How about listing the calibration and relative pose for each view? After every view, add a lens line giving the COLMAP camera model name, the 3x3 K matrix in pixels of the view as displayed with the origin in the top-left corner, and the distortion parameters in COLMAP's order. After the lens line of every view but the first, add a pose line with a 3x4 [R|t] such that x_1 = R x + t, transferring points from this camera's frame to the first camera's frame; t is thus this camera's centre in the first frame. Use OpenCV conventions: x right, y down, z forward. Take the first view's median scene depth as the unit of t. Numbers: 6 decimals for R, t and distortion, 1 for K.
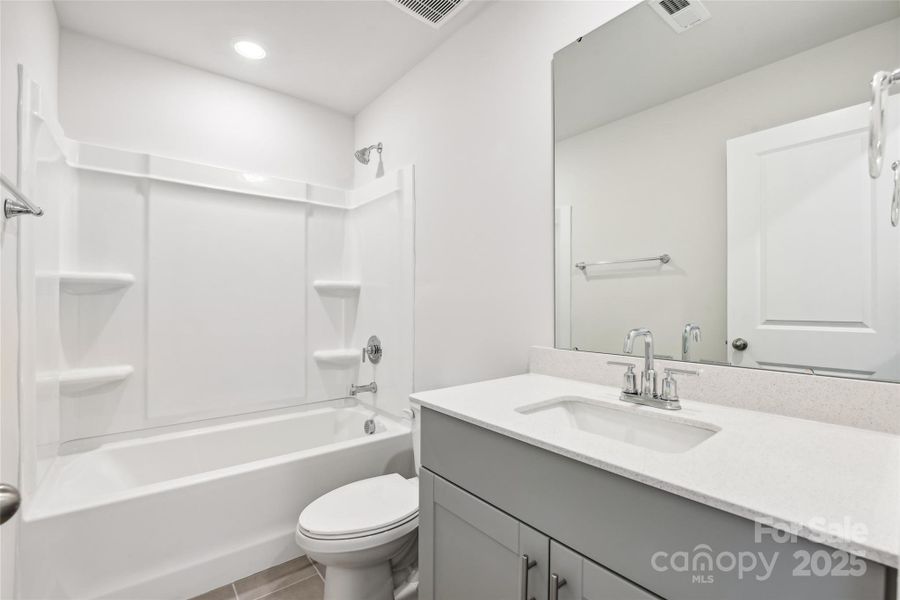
lens RADIAL K [[408.1, 0, 447.5], [0, 408.1, 301.4], [0, 0, 1]] dist [-0.001689, -0.000286]
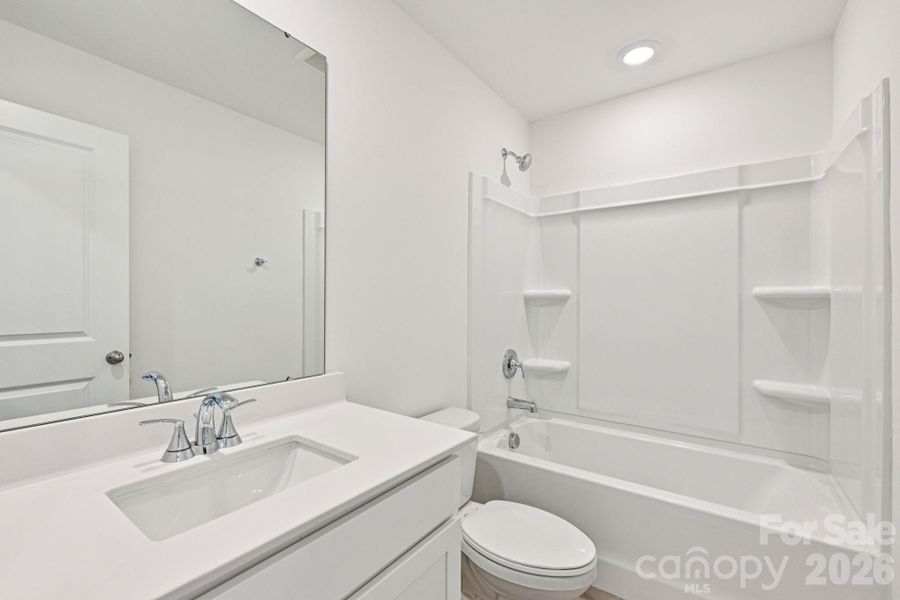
lens RADIAL K [[408.1, 0, 447.5], [0, 408.1, 301.4], [0, 0, 1]] dist [-0.001689, -0.000286]
pose [[0.245489, 0.003033, -0.969395, 0.319388], [-0.001460, 0.999995, 0.002759, -0.030393], [0.969398, 0.000738, 0.245492, 0.288248]]
